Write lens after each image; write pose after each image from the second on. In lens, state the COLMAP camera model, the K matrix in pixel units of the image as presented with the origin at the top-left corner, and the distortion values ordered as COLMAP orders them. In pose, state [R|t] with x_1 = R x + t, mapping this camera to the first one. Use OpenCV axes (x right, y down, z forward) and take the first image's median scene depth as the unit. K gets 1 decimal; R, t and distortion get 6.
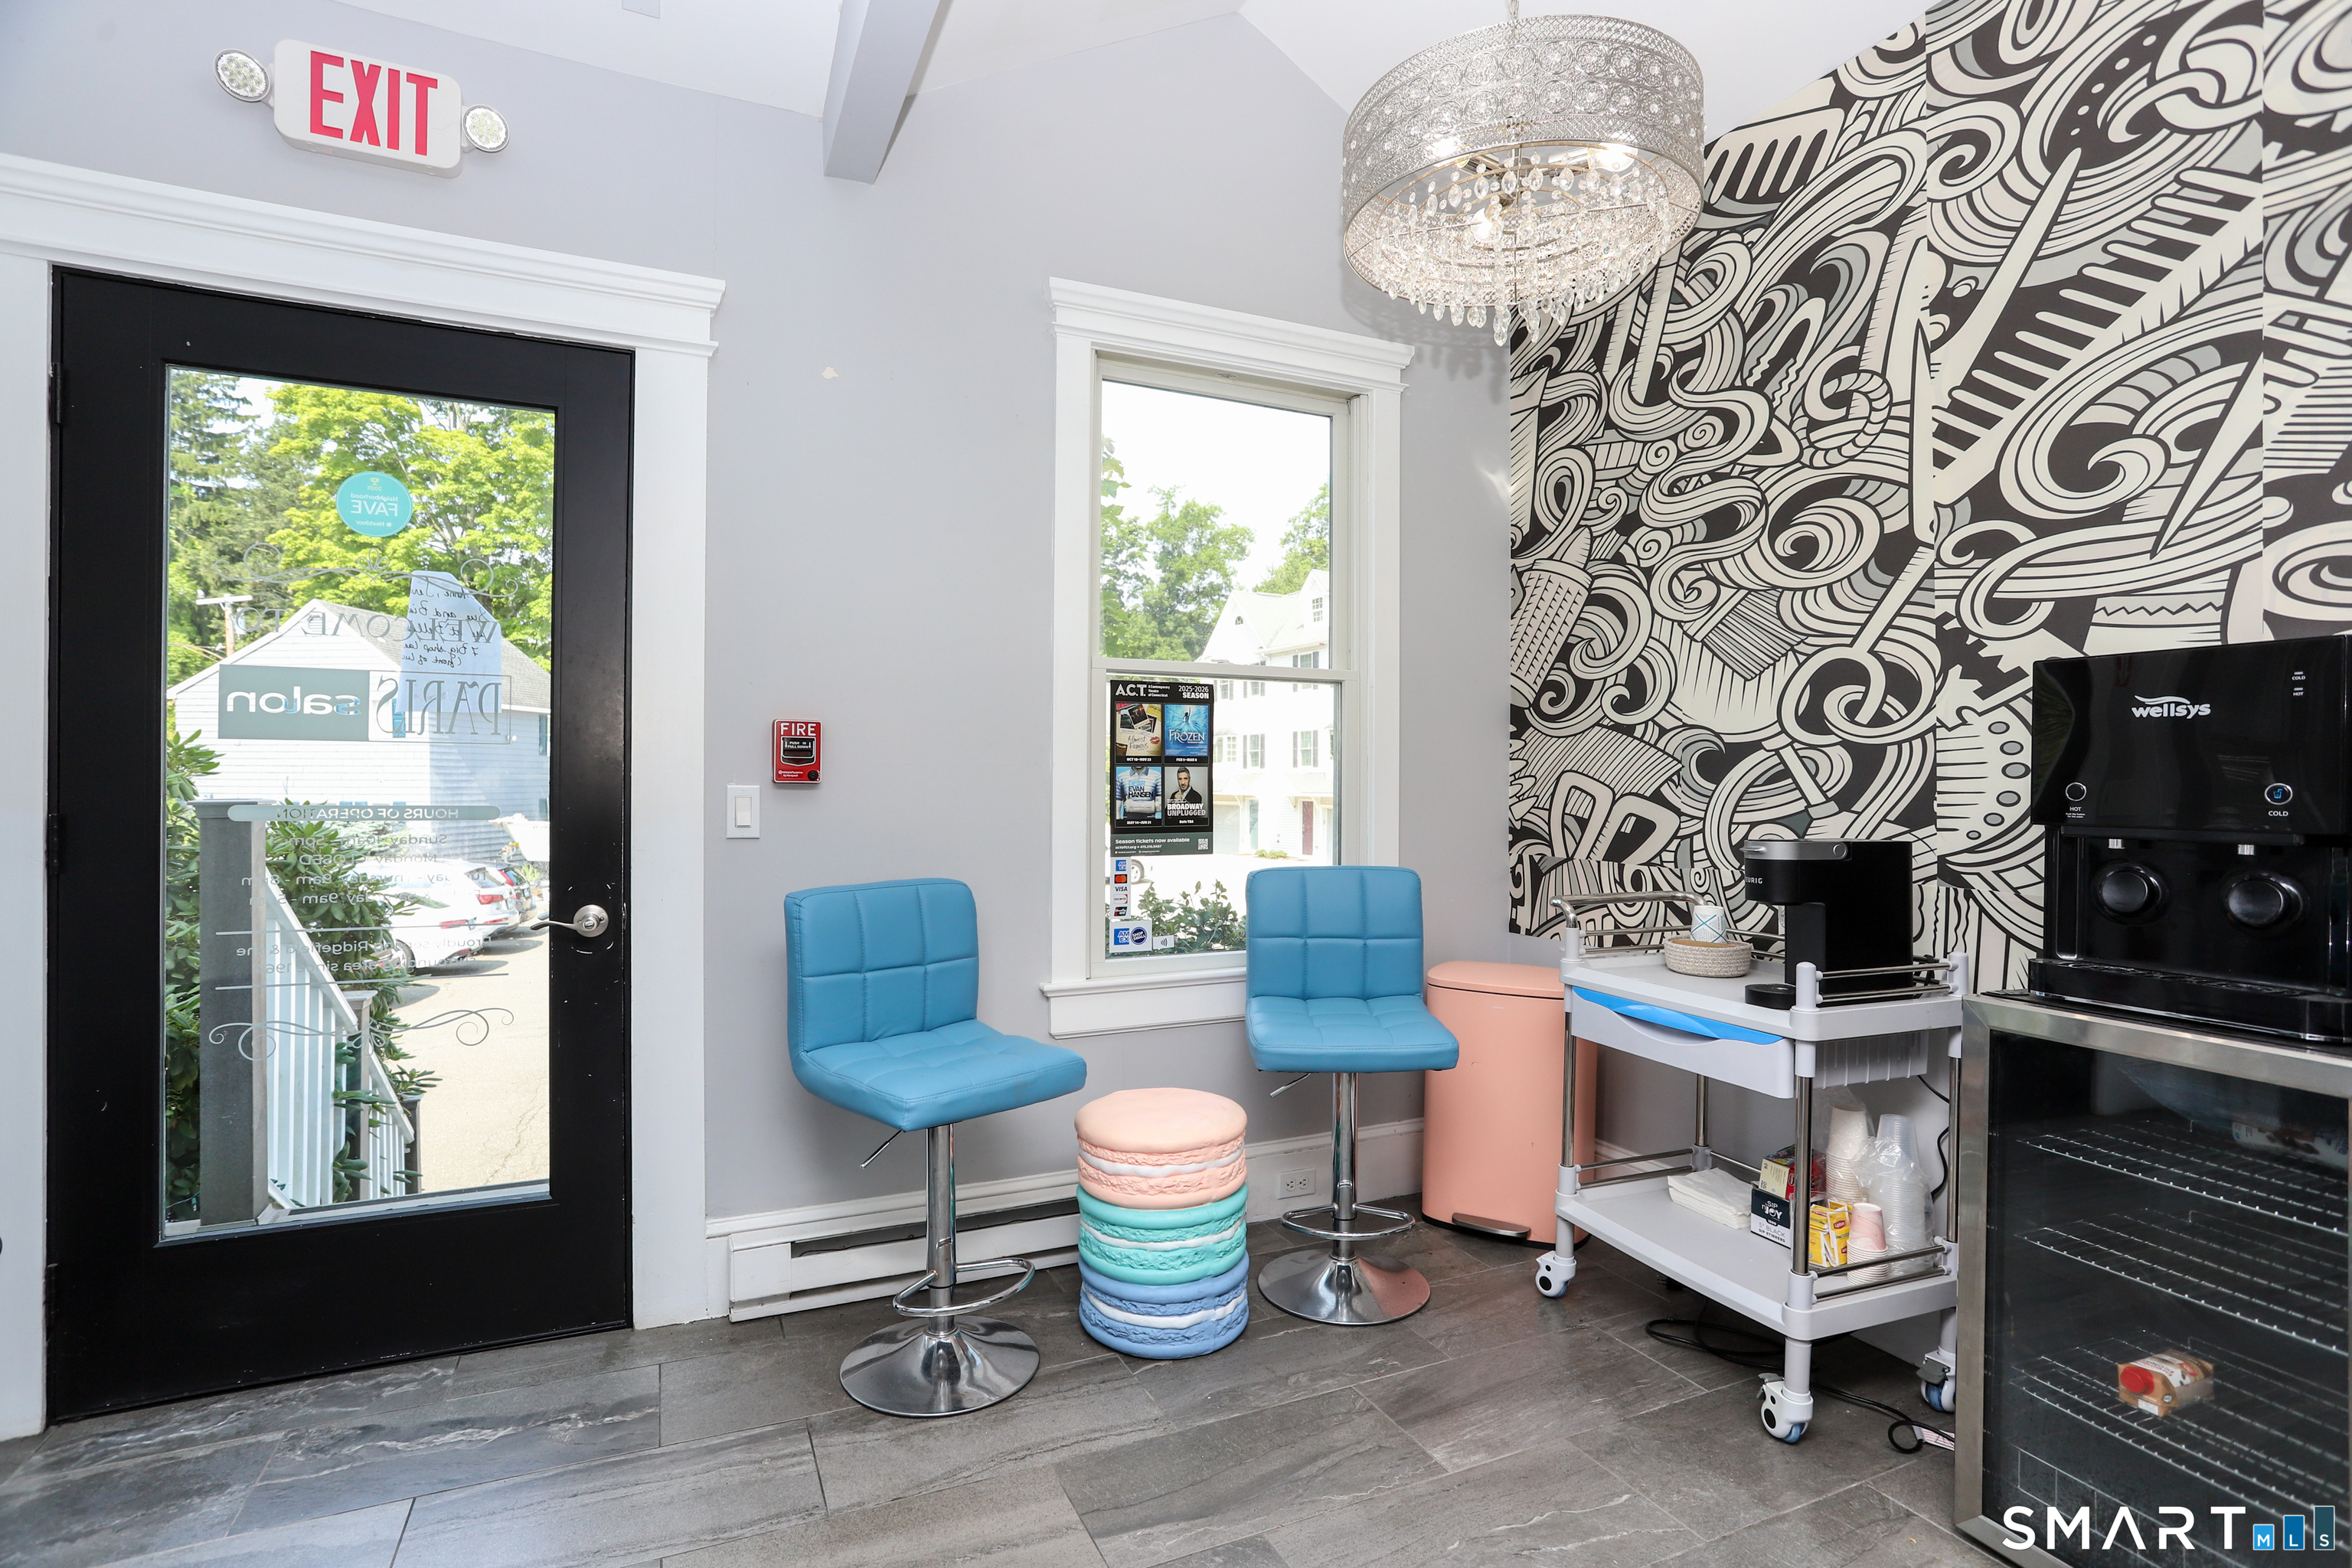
lens RADIAL K [[1137.7, 0, 1160.7], [0, 1137.7, 781.6], [0, 0, 1]] dist [-0.058830, 0.032256]
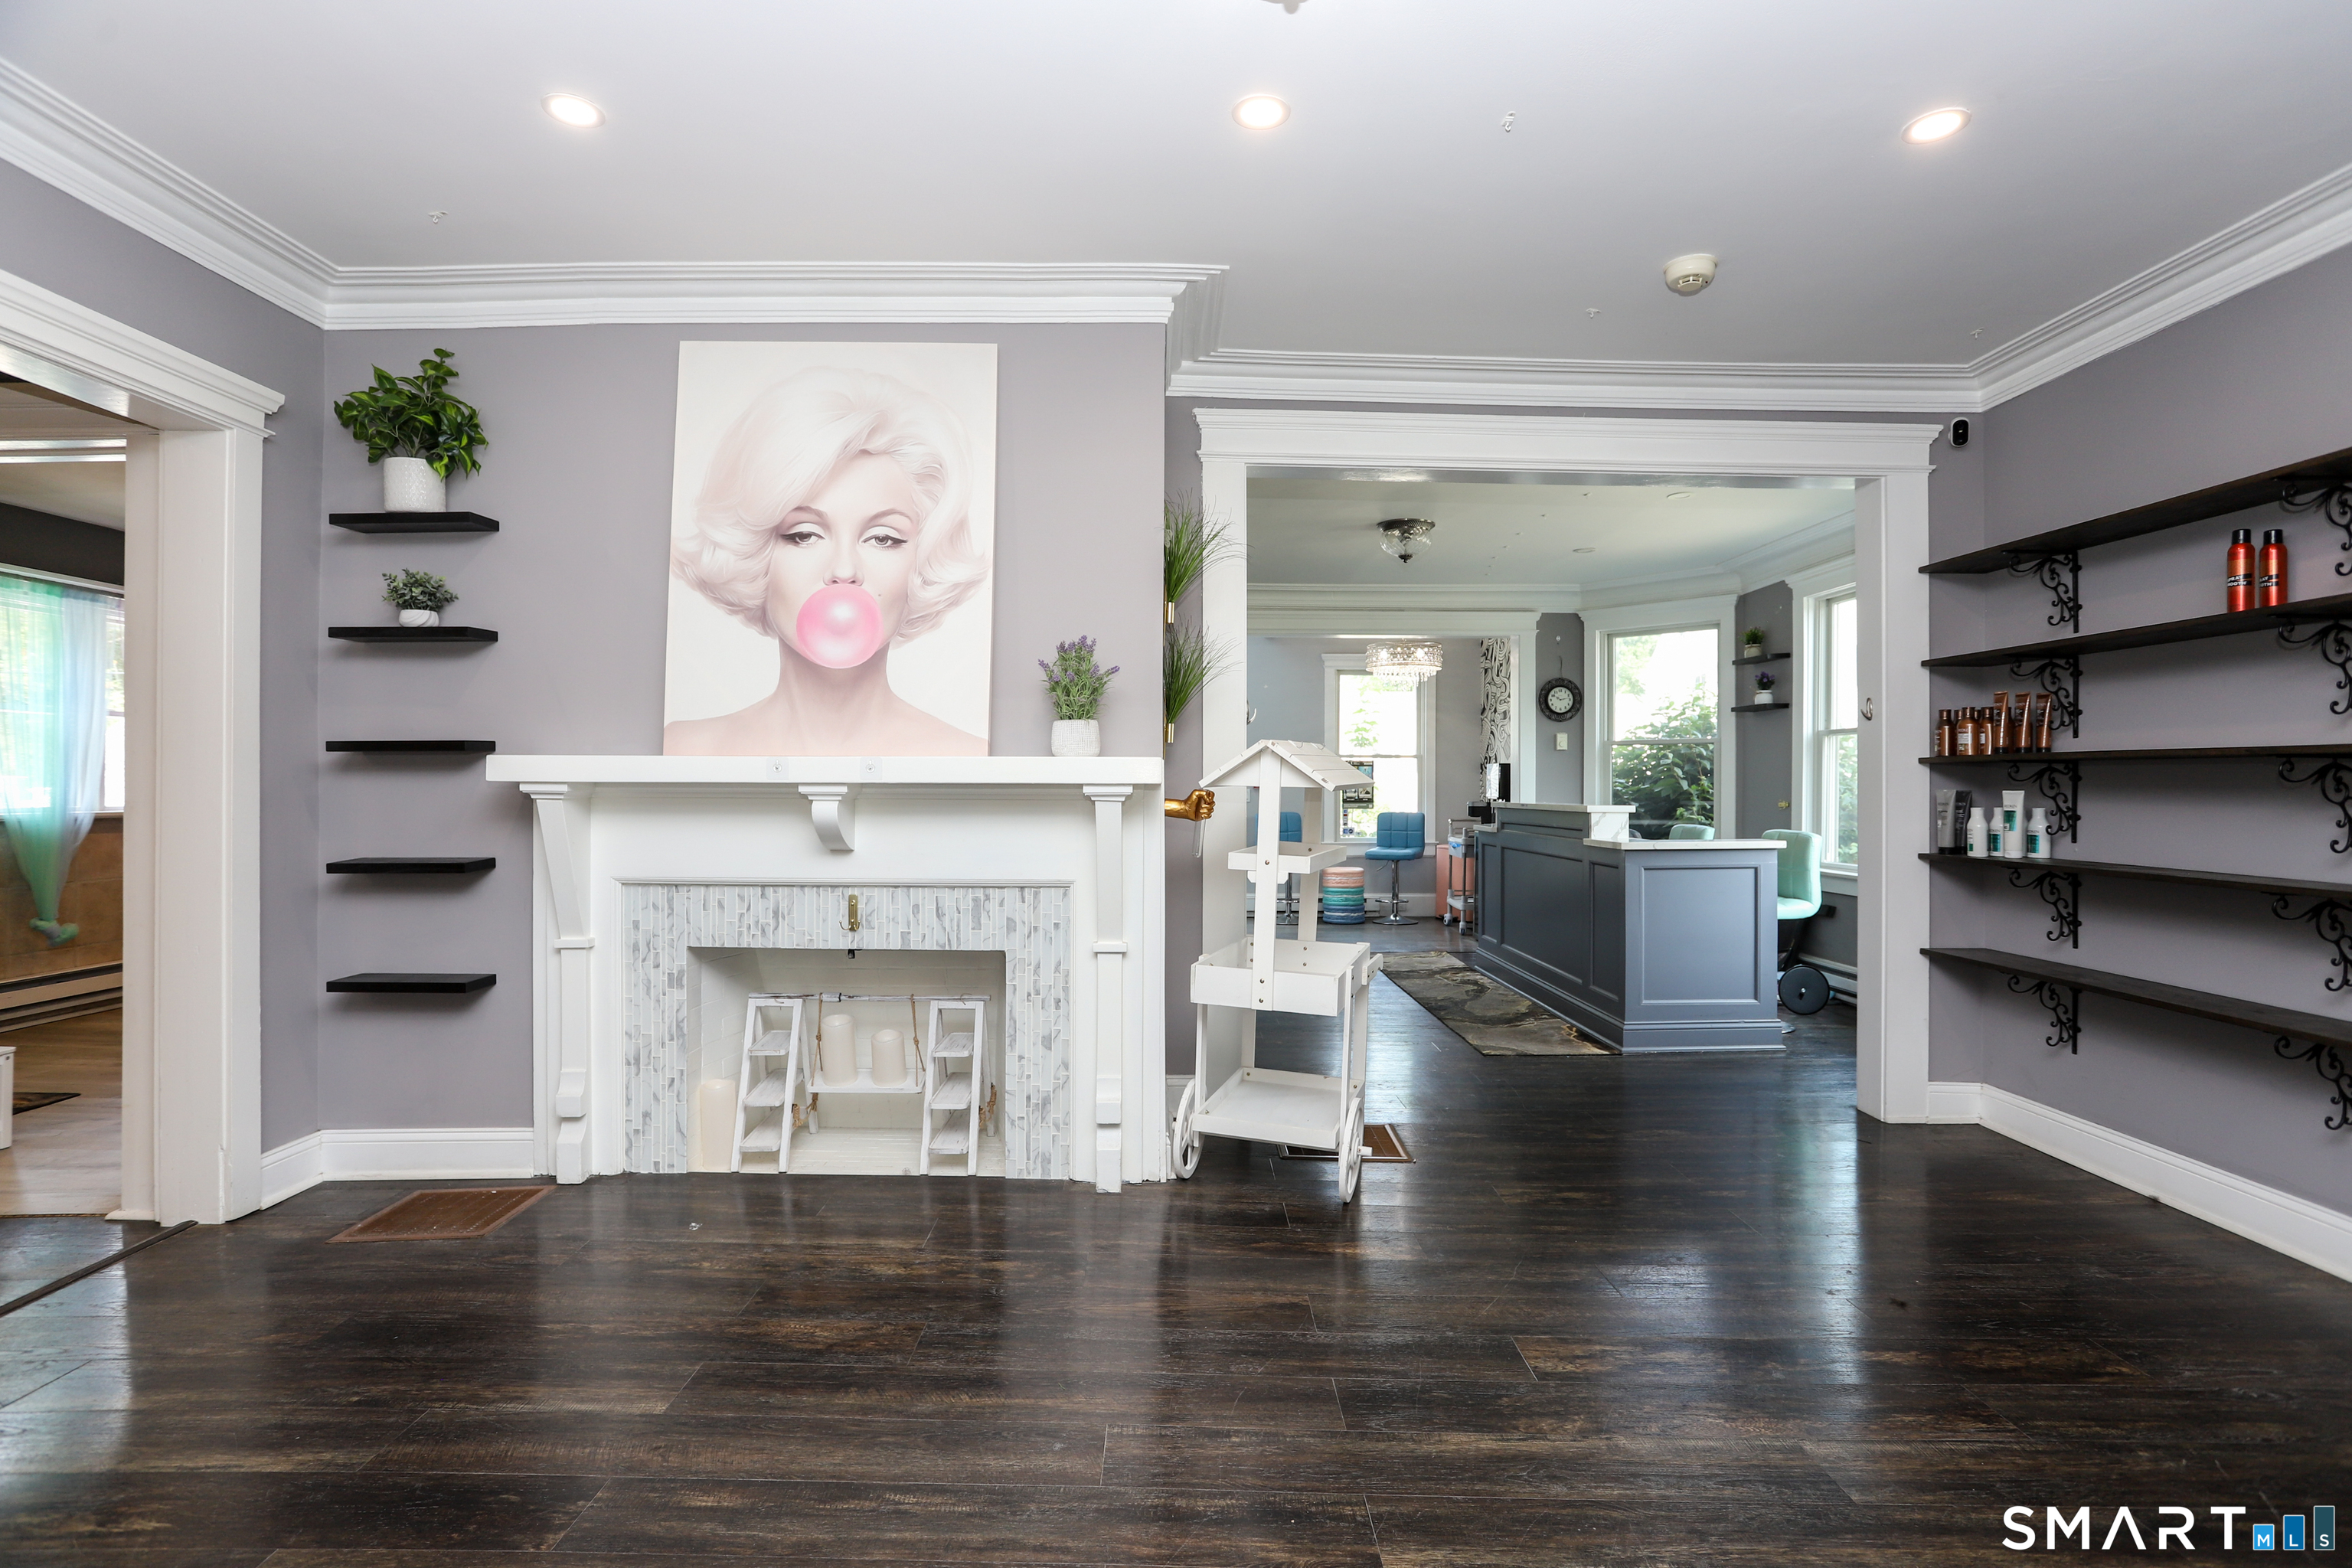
lens RADIAL K [[1137.7, 0, 1160.7], [0, 1137.7, 781.6], [0, 0, 1]] dist [-0.058830, 0.032256]
pose [[0.910223, -0.004705, -0.414092, 0.993857], [0.001334, 0.999964, -0.008430, 0.008917], [0.414117, 0.007121, 0.910196, -2.705394]]
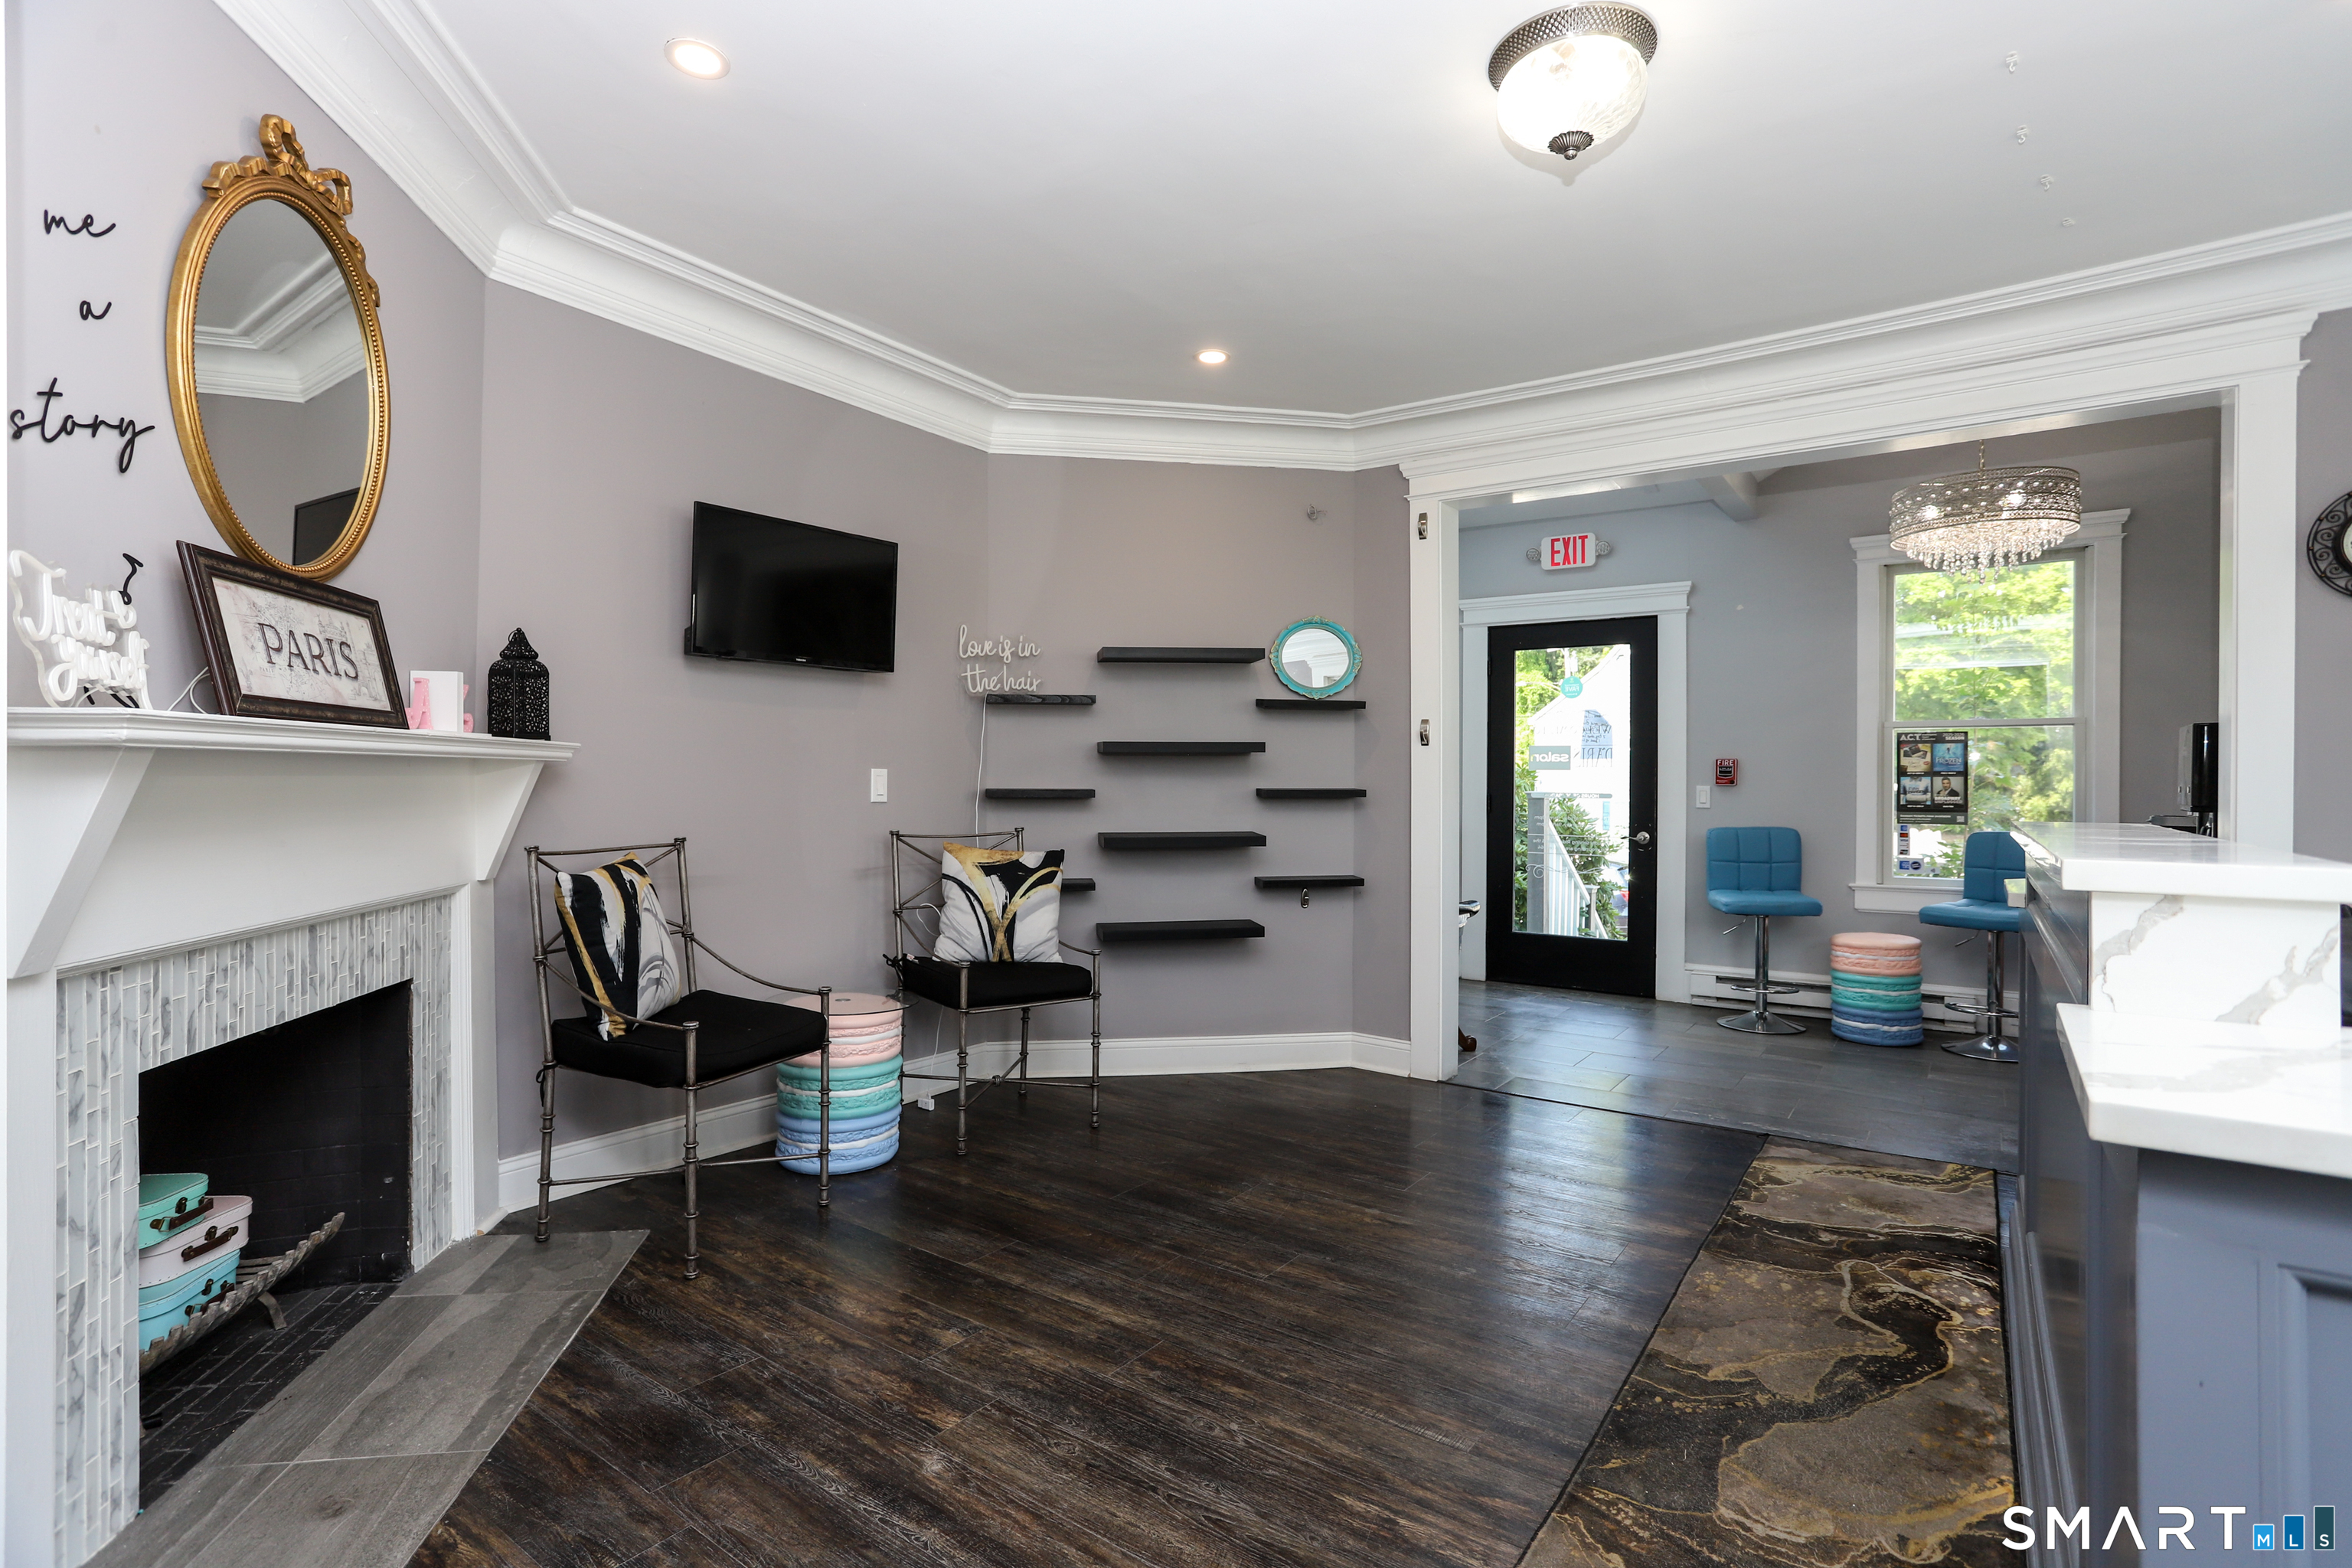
lens RADIAL K [[1137.7, 0, 1160.7], [0, 1137.7, 781.6], [0, 0, 1]] dist [-0.058830, 0.032256]
pose [[0.498754, -0.001434, -0.866742, 1.051137], [-0.003285, 0.999988, -0.003545, 0.005649], [0.866737, 0.004615, 0.498743, -1.116335]]
